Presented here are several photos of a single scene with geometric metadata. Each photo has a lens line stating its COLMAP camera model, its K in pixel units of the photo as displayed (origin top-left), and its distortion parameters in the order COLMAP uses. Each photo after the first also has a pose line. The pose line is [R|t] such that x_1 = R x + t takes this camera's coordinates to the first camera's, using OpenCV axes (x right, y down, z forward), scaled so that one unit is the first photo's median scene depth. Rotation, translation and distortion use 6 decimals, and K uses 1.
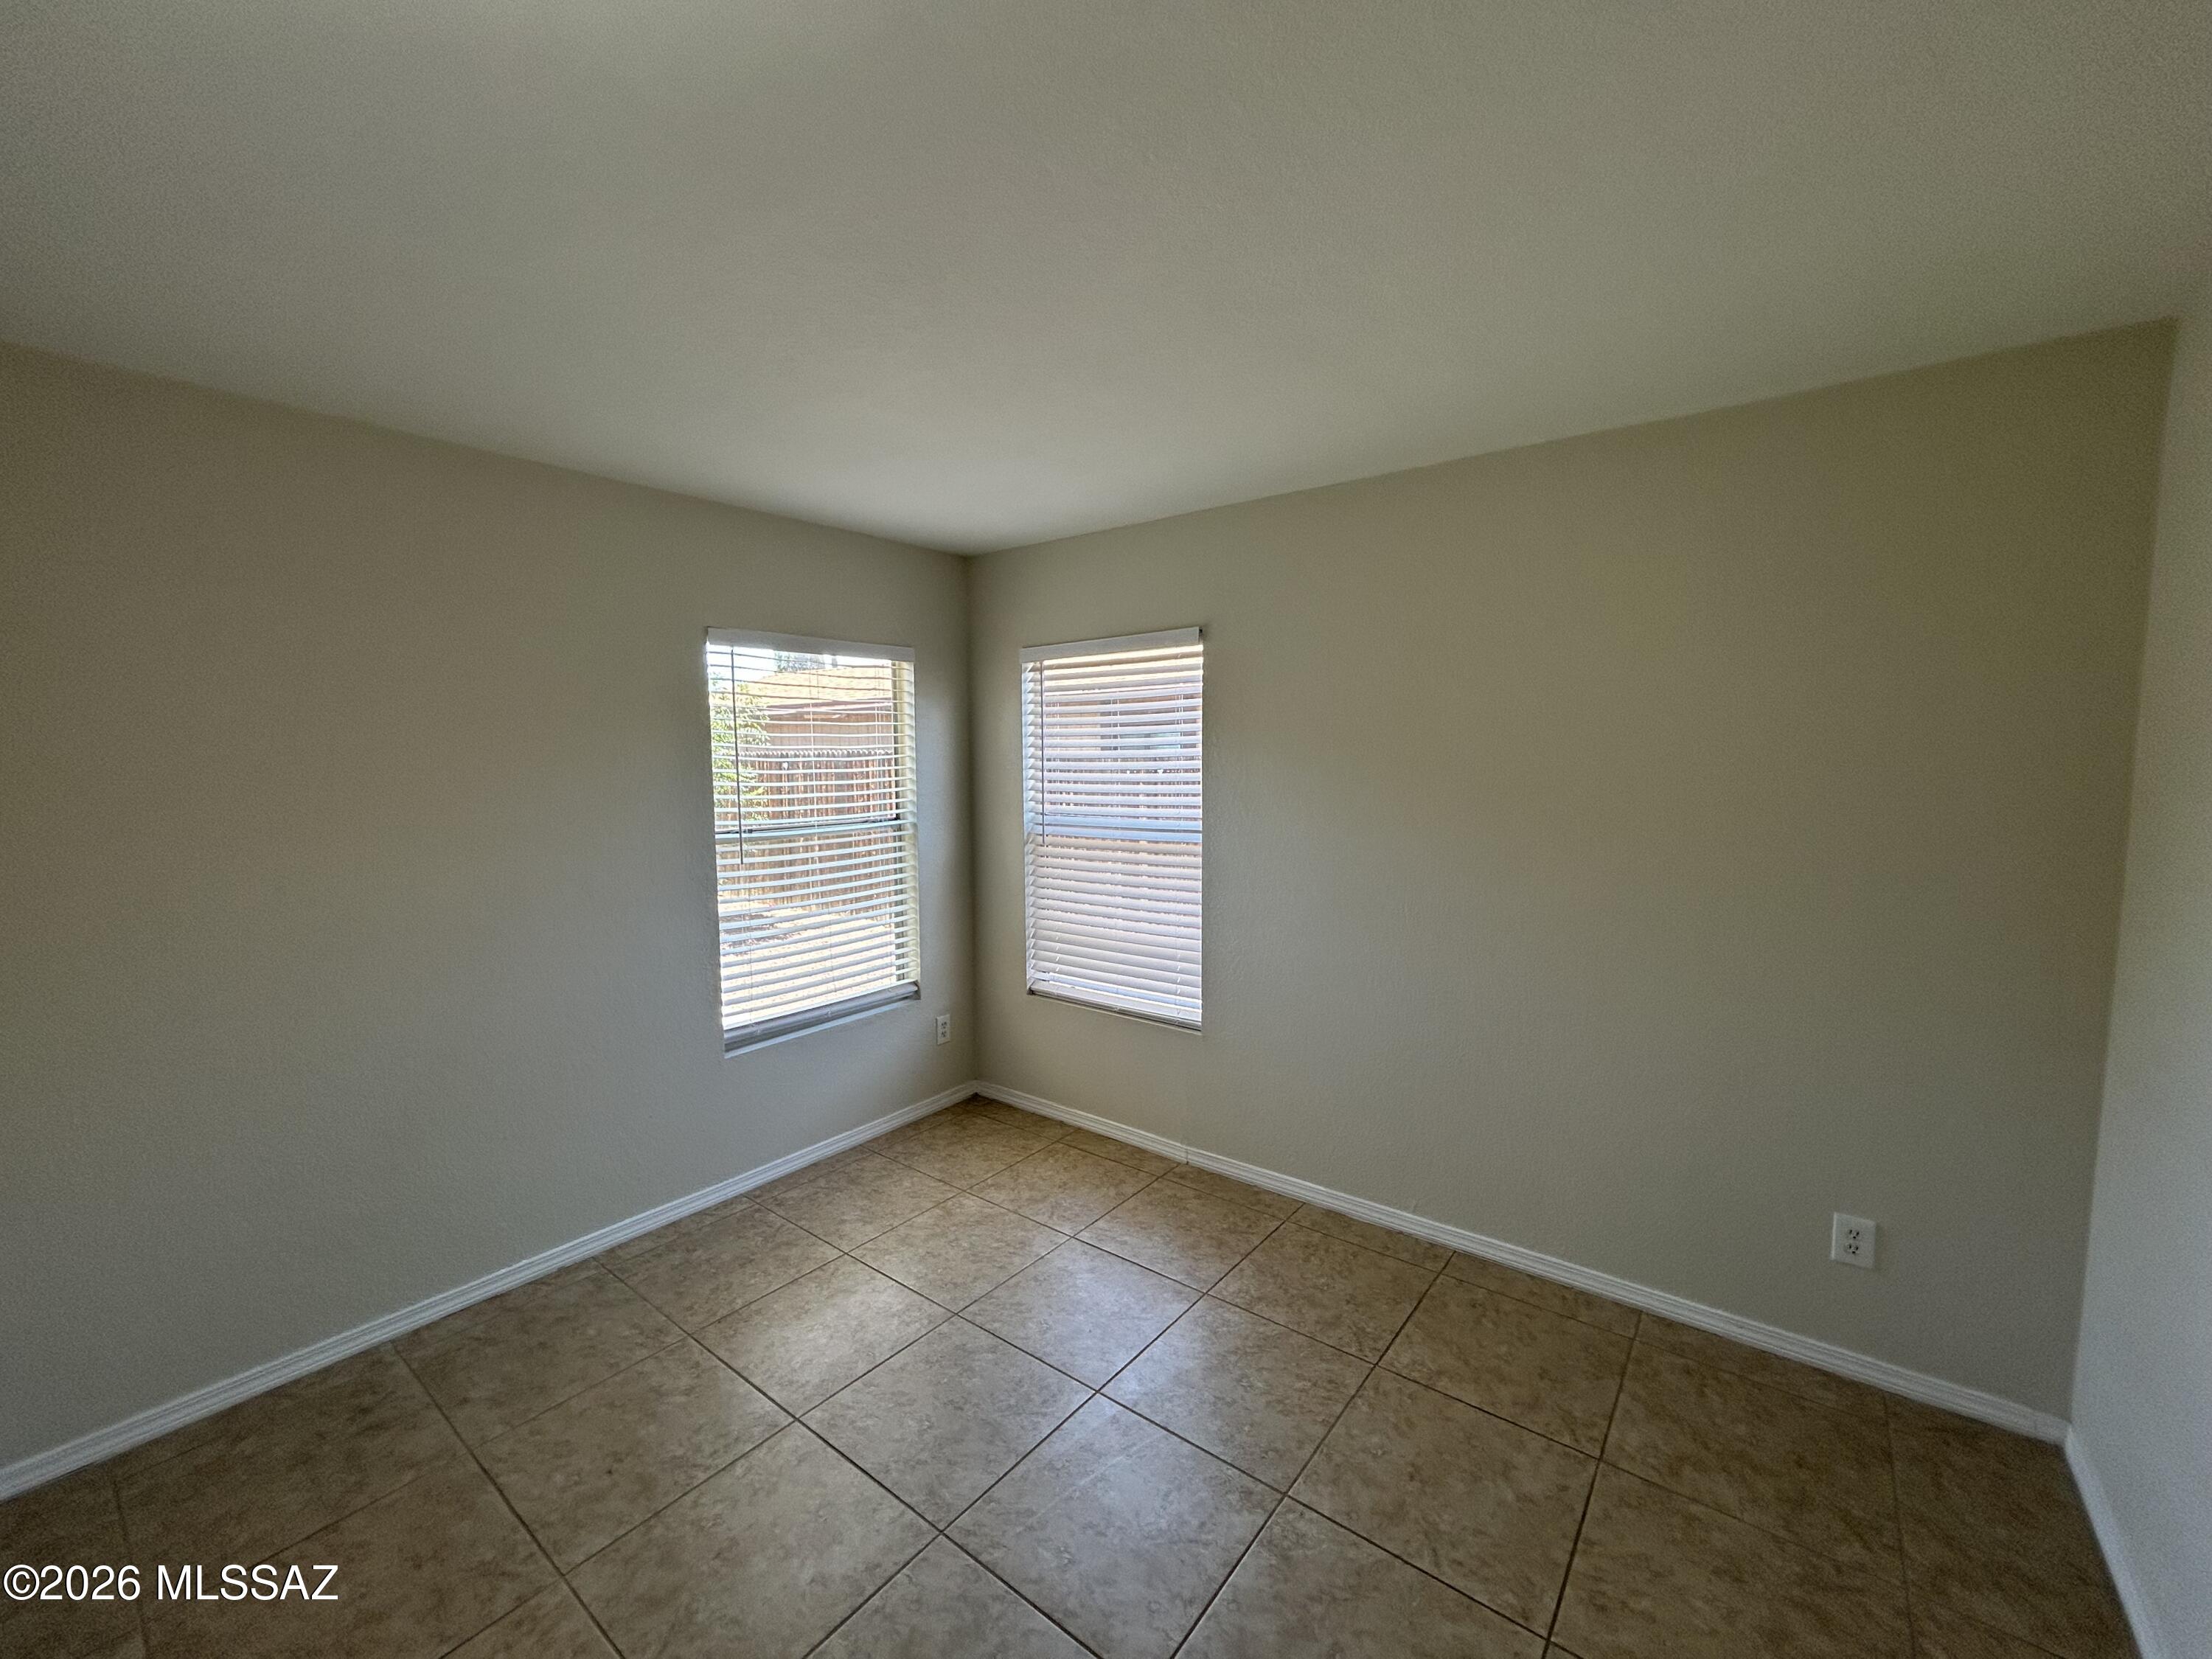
lens RADIAL K [[896.5, 0, 1111.9], [0, 896.5, 827.5], [0, 0, 1]] dist [0.006883, 0.000428]
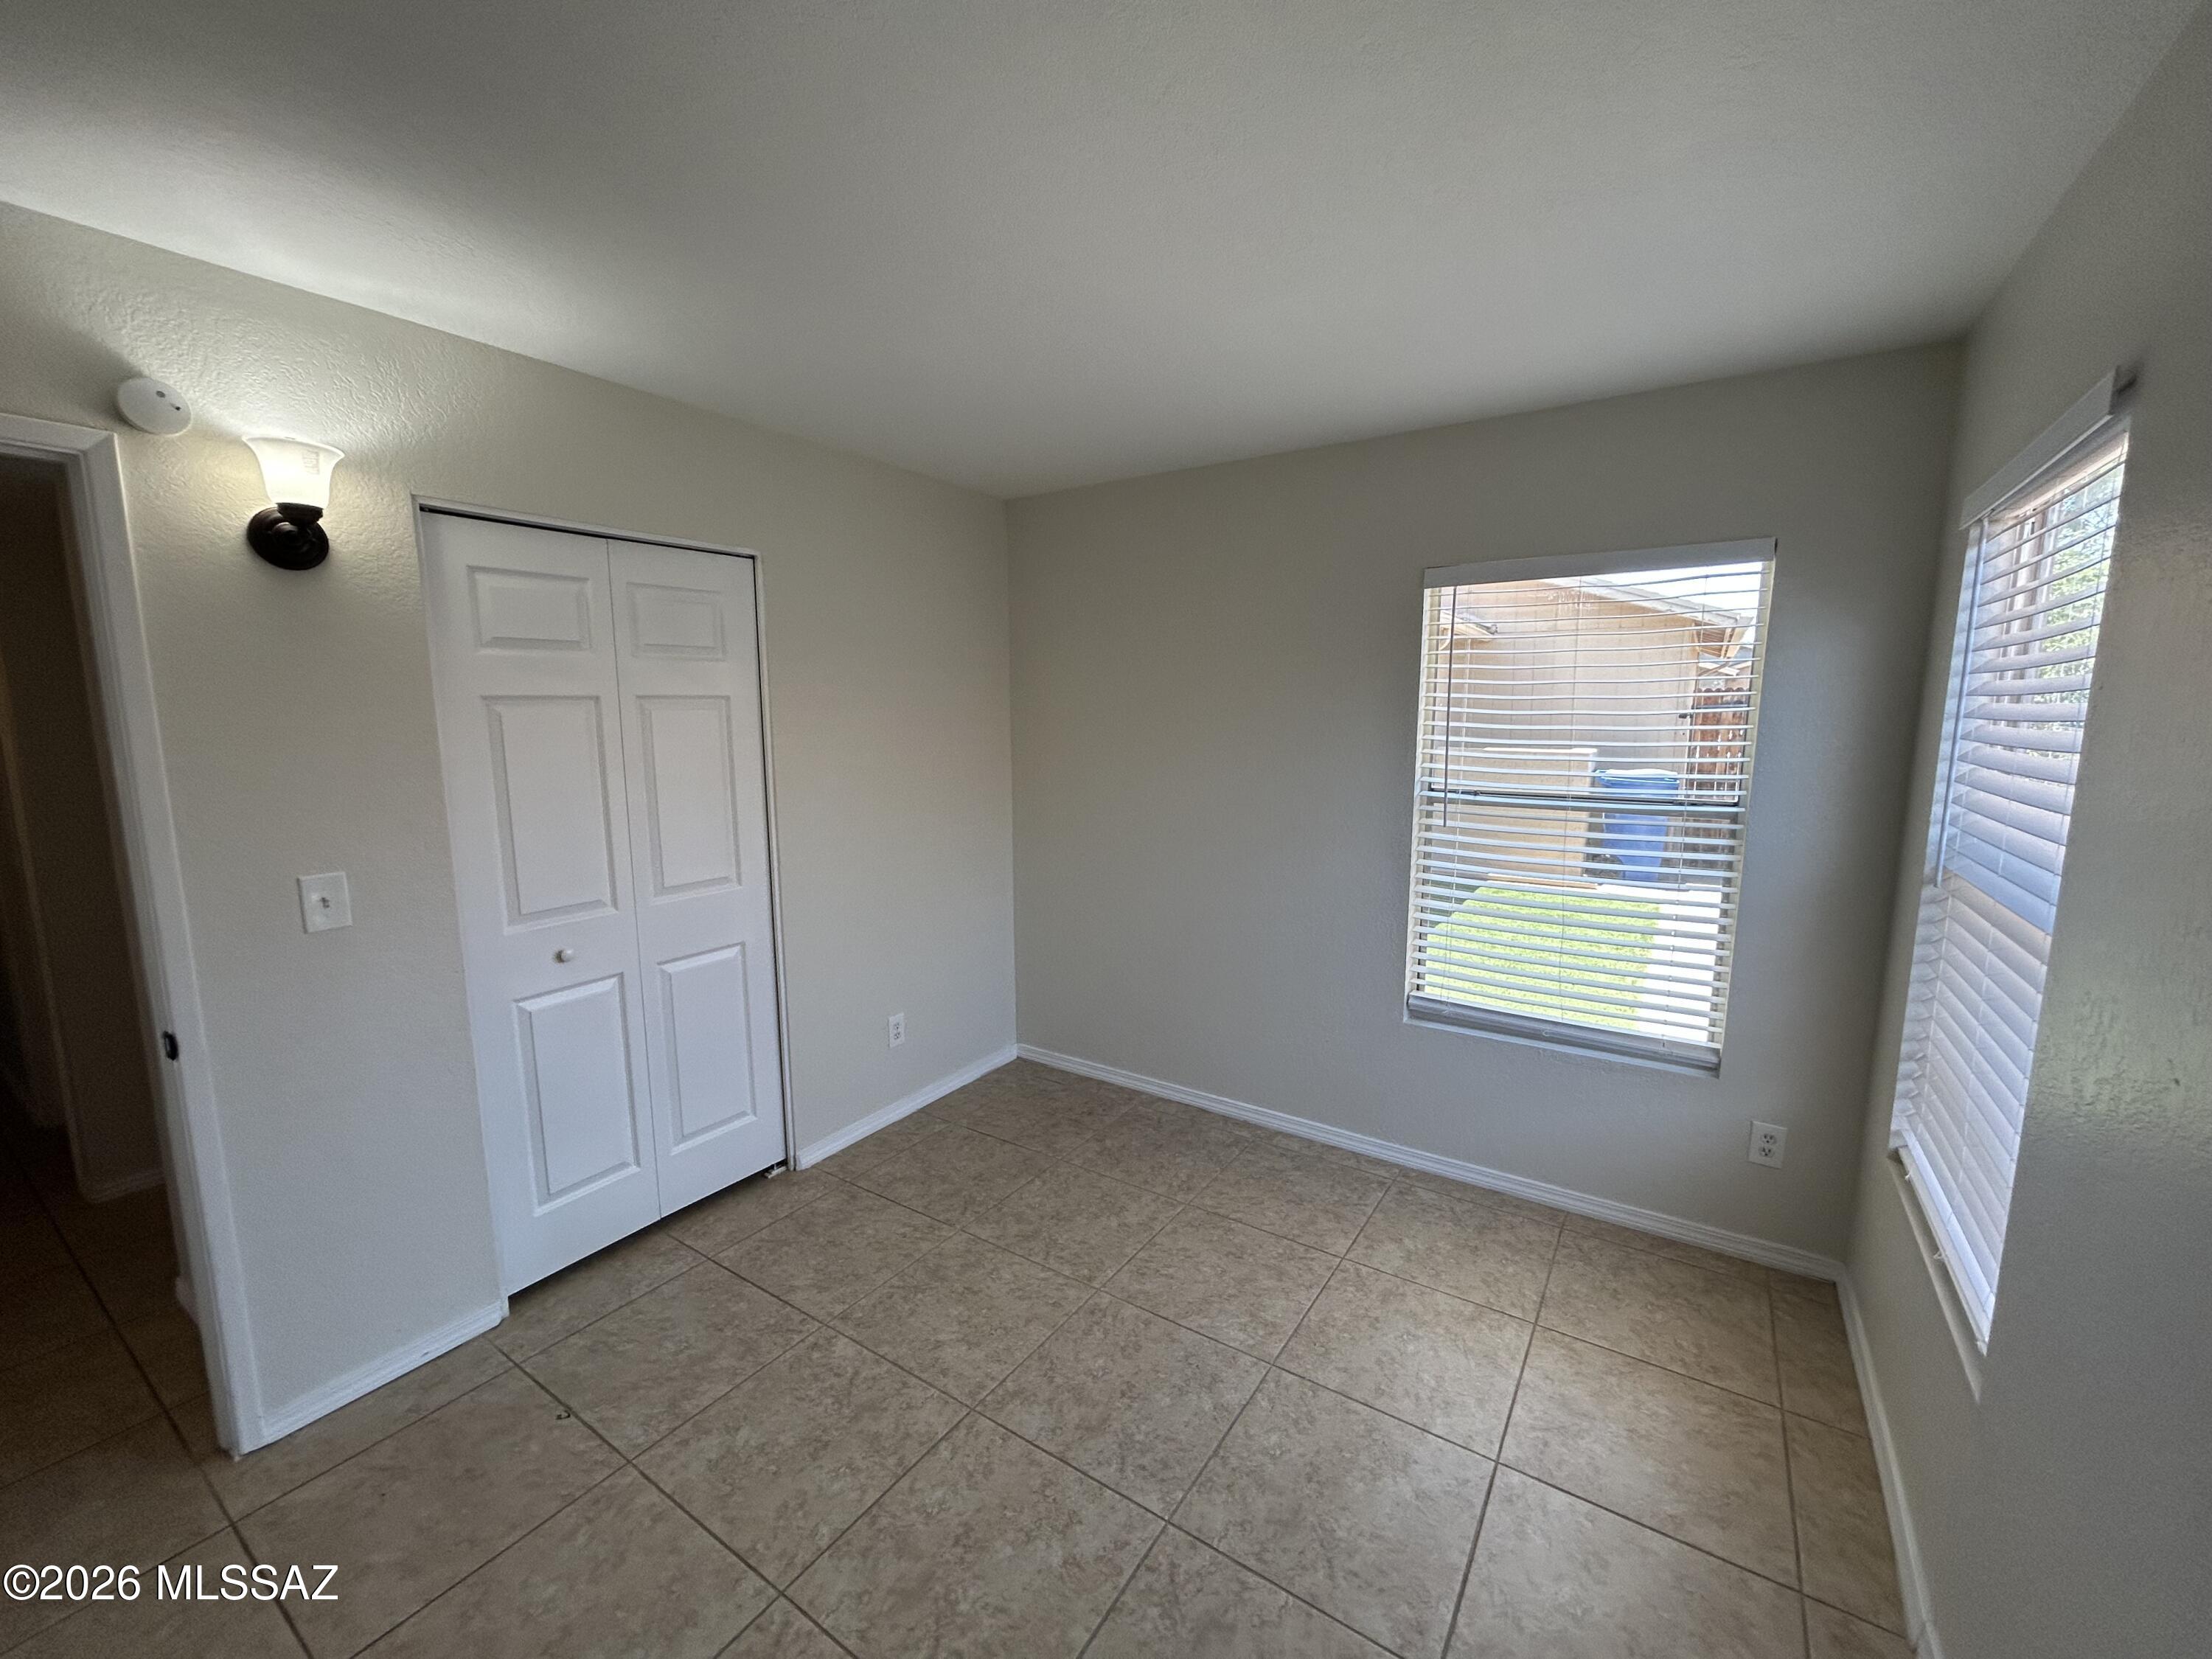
lens RADIAL K [[896.5, 0, 1103.6], [0, 896.5, 834.3], [0, 0, 1]] dist [0.006883, 0.000428]
pose [[0.064244, 0.154687, -0.985873, 0.462555], [-0.072945, 0.985999, 0.149953, -0.065322], [0.995265, 0.062281, 0.074628, 0.577005]]
